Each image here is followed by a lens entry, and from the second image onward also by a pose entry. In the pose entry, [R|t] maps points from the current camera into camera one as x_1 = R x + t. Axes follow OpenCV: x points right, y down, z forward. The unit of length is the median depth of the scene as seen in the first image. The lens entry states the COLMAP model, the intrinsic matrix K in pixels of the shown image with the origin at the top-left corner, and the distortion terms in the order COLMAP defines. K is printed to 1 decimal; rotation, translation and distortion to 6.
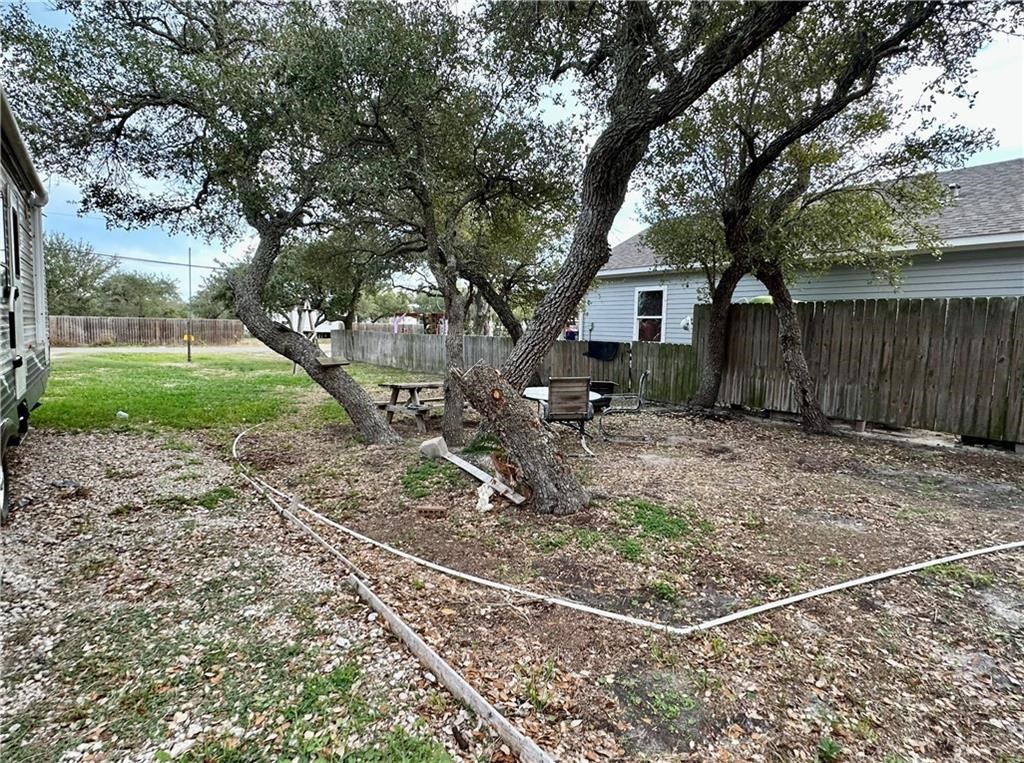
lens RADIAL K [[546.2, 0, 515.7], [0, 546.2, 385.6], [0, 0, 1]] dist [0.000061, 0.000095]
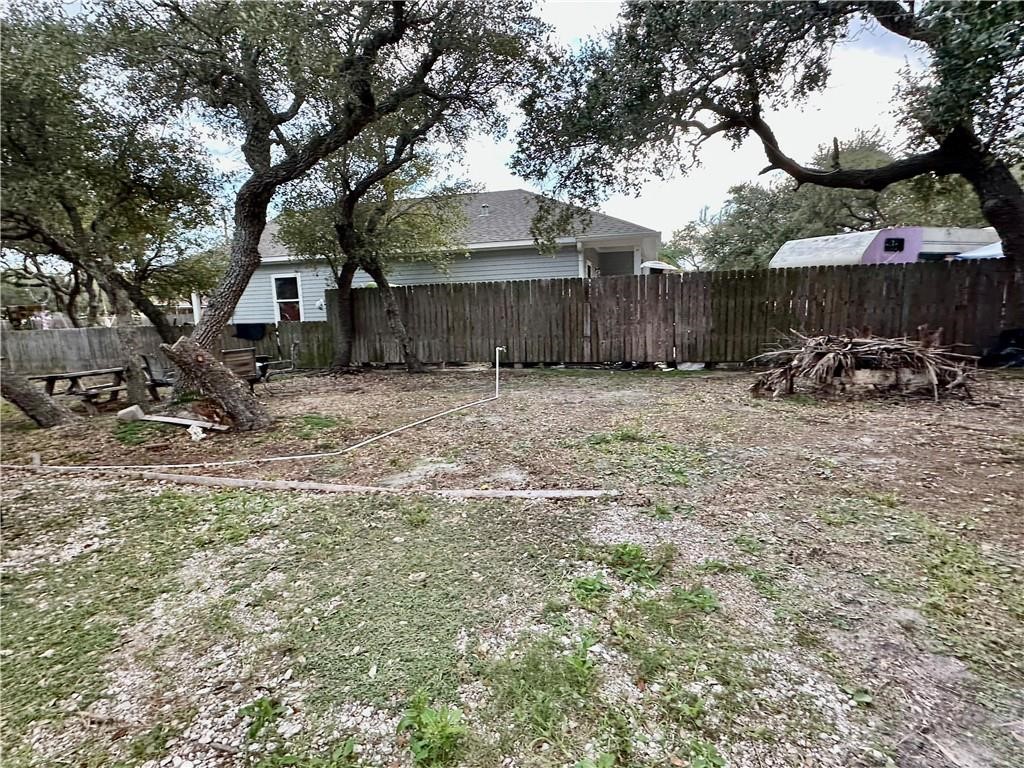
lens RADIAL K [[542.6, 0, 507.0], [0, 542.6, 387.2], [0, 0, 1]] dist [-0.001057, 0.000755]
pose [[0.808150, -0.134705, 0.573365, -0.115214], [0.111266, 0.990883, 0.075967, 0.039387], [-0.578371, 0.002403, 0.815770, -0.374721]]
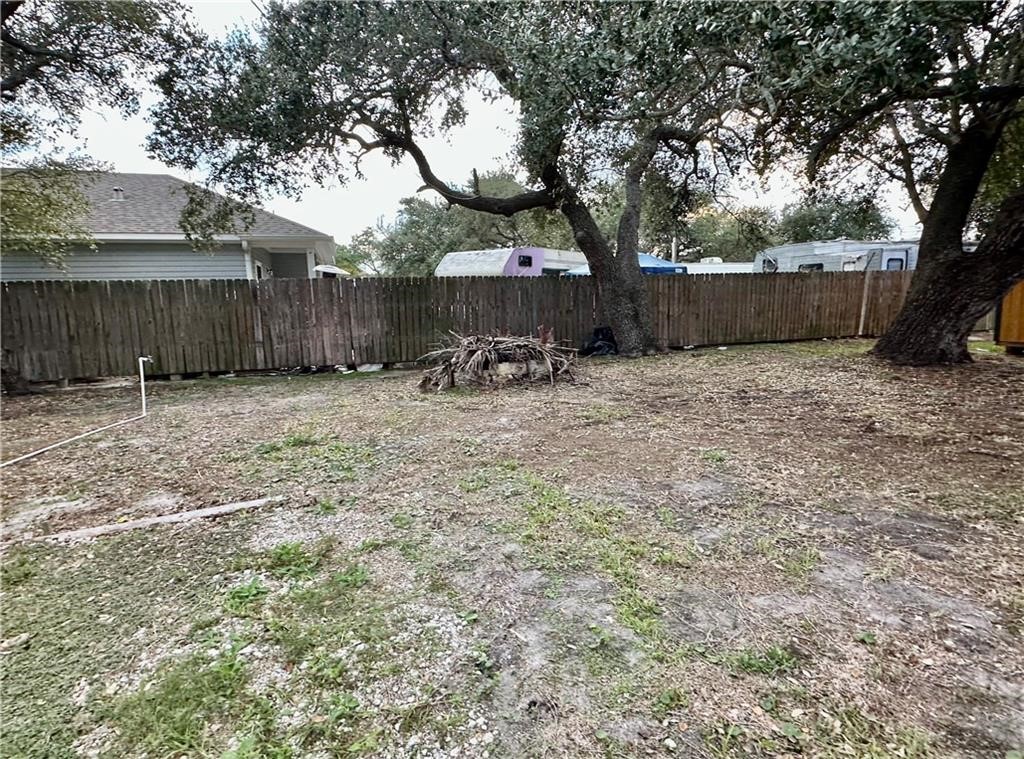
lens RADIAL K [[546.2, 0, 512.2], [0, 546.2, 373.8], [0, 0, 1]] dist [0.000061, 0.000095]
pose [[0.369310, -0.154773, 0.916327, -0.122722], [0.127899, 0.985116, 0.114844, 0.041887], [-0.920463, 0.074784, 0.383609, -0.414570]]
